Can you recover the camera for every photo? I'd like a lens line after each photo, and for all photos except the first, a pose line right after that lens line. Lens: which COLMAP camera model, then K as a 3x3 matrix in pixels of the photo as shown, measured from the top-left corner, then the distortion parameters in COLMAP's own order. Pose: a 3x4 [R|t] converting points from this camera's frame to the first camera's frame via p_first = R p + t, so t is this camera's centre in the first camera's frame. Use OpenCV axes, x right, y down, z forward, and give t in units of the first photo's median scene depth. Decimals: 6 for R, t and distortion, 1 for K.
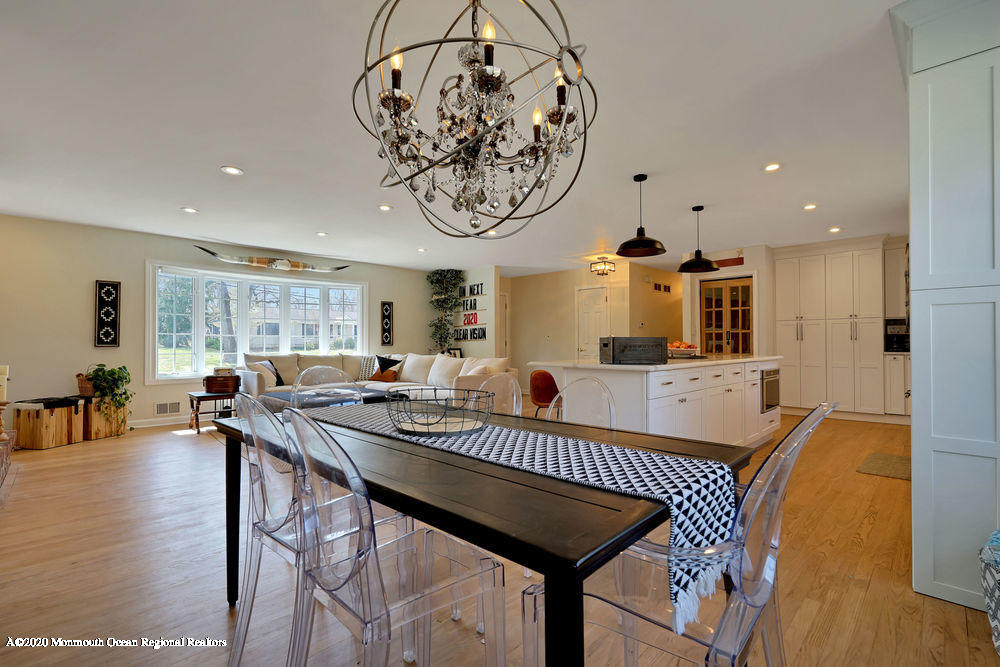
lens RADIAL K [[449.8, 0, 497.2], [0, 449.8, 338.0], [0, 0, 1]] dist [-0.003441, 0.001357]
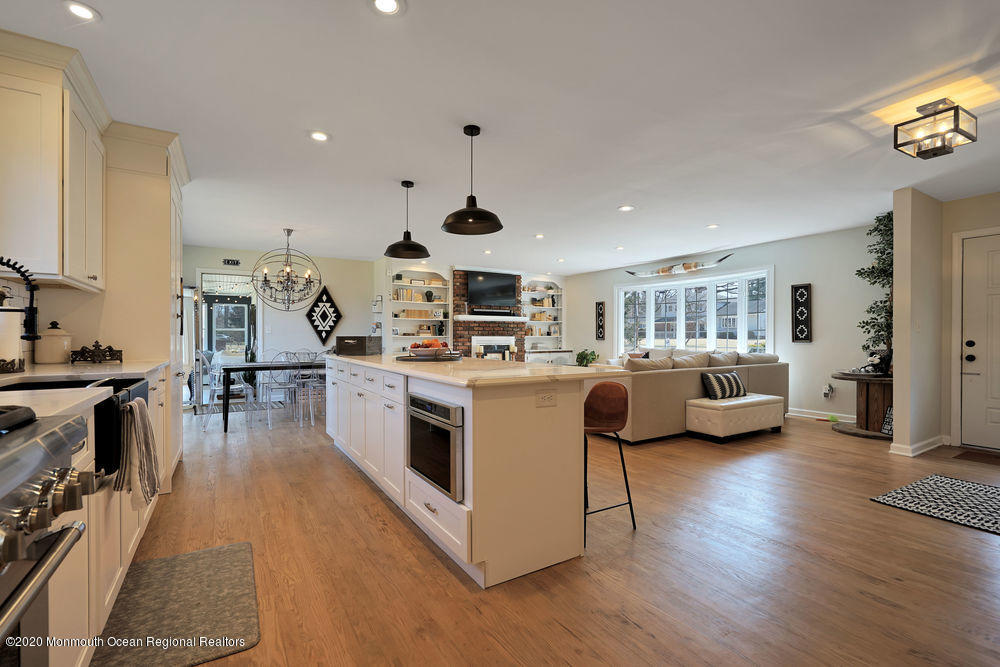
lens RADIAL K [[449.8, 0, 497.2], [0, 449.8, 338.0], [0, 0, 1]] dist [-0.003441, 0.001357]
pose [[-0.234806, 0.005016, -0.972029, 0.737380], [0.011726, 0.999929, 0.002328, 0.002555], [0.971972, -0.010852, -0.234848, 0.824033]]
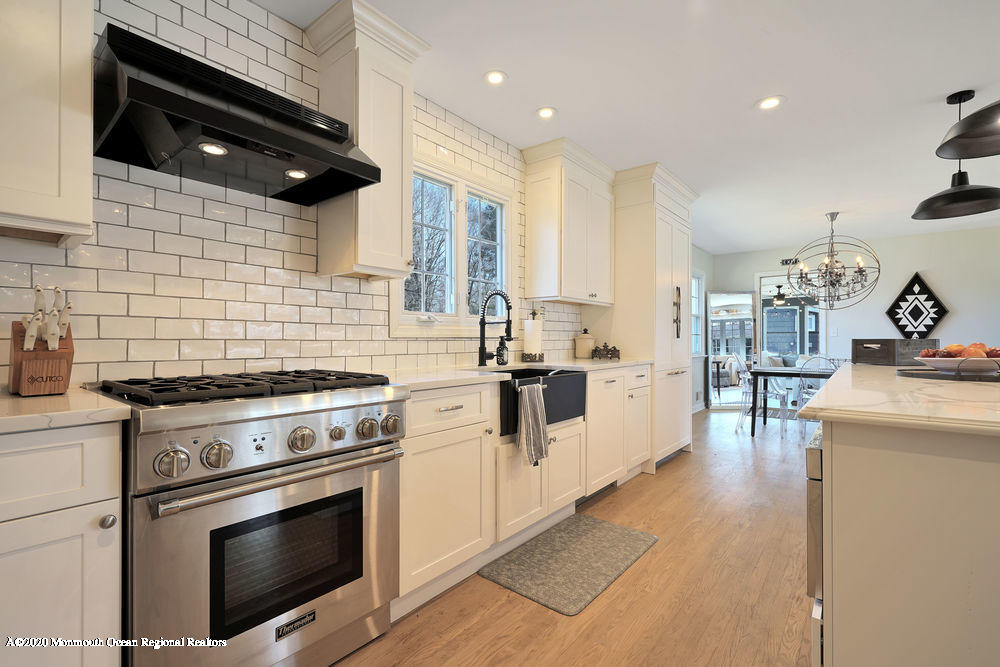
lens RADIAL K [[449.8, 0, 497.2], [0, 449.8, 338.0], [0, 0, 1]] dist [-0.003441, 0.001357]
pose [[-0.995067, 0.000349, -0.099209, 0.606442], [0.001933, 0.999872, -0.015865, 0.004910], [0.099191, -0.015979, -0.994940, 0.903136]]
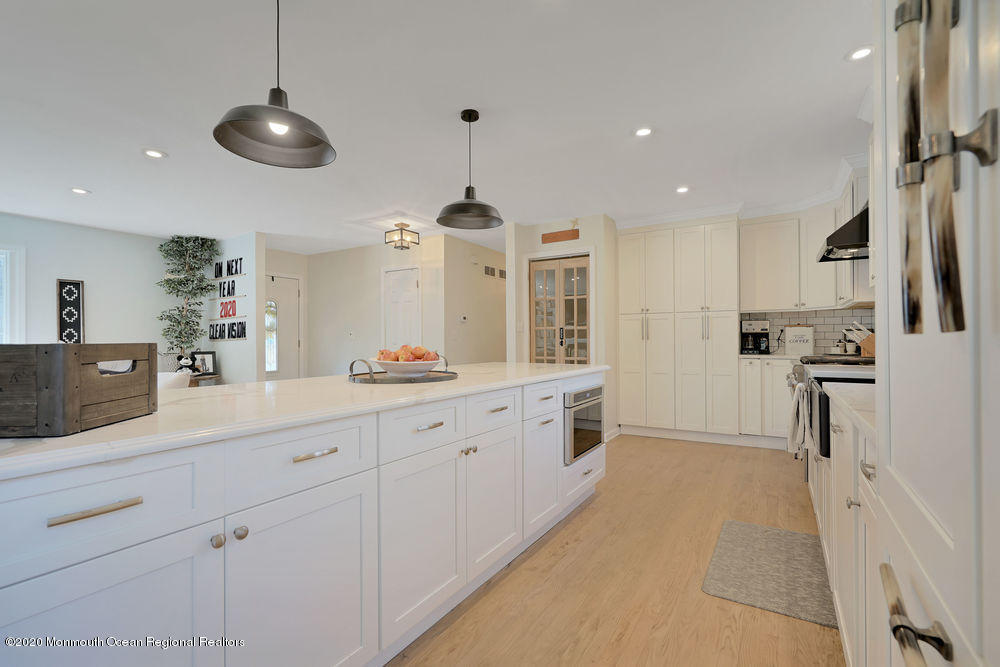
lens RADIAL K [[449.8, 0, 497.2], [0, 449.8, 338.0], [0, 0, 1]] dist [-0.003441, 0.001357]
pose [[0.974201, -0.002031, 0.225675, 0.244330], [0.000323, 0.999971, 0.007603, -0.003658], [-0.225684, -0.007334, 0.974173, 0.296305]]
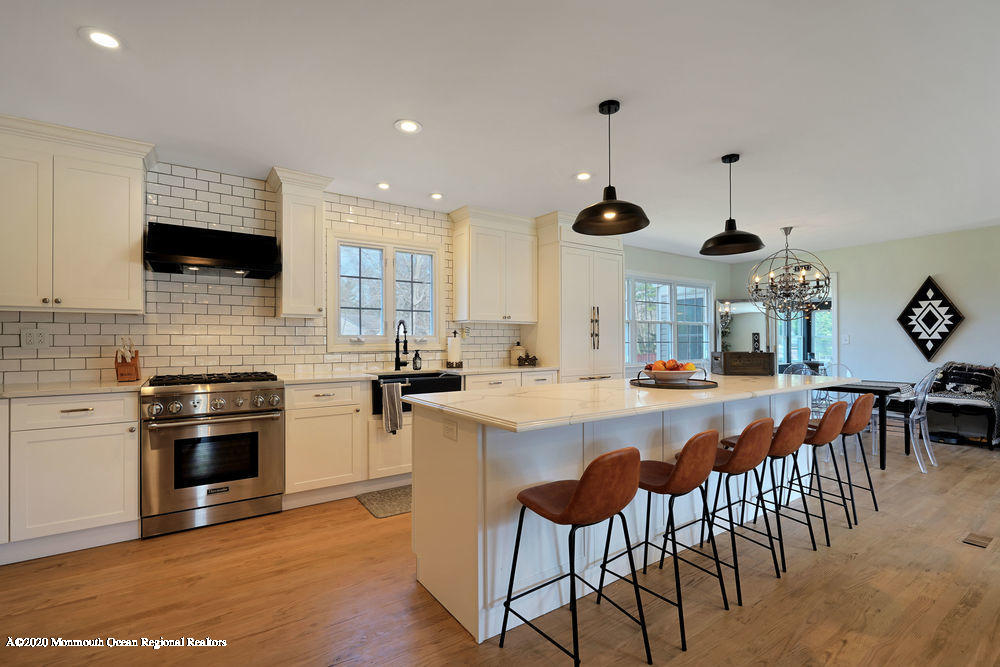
lens RADIAL K [[449.8, 0, 497.2], [0, 449.8, 338.0], [0, 0, 1]] dist [-0.003441, 0.001357]
pose [[-0.983030, 0.005428, 0.183366, 0.334584], [0.001893, 0.999809, -0.019448, -0.008013], [-0.183437, -0.018770, -0.982852, 1.068803]]
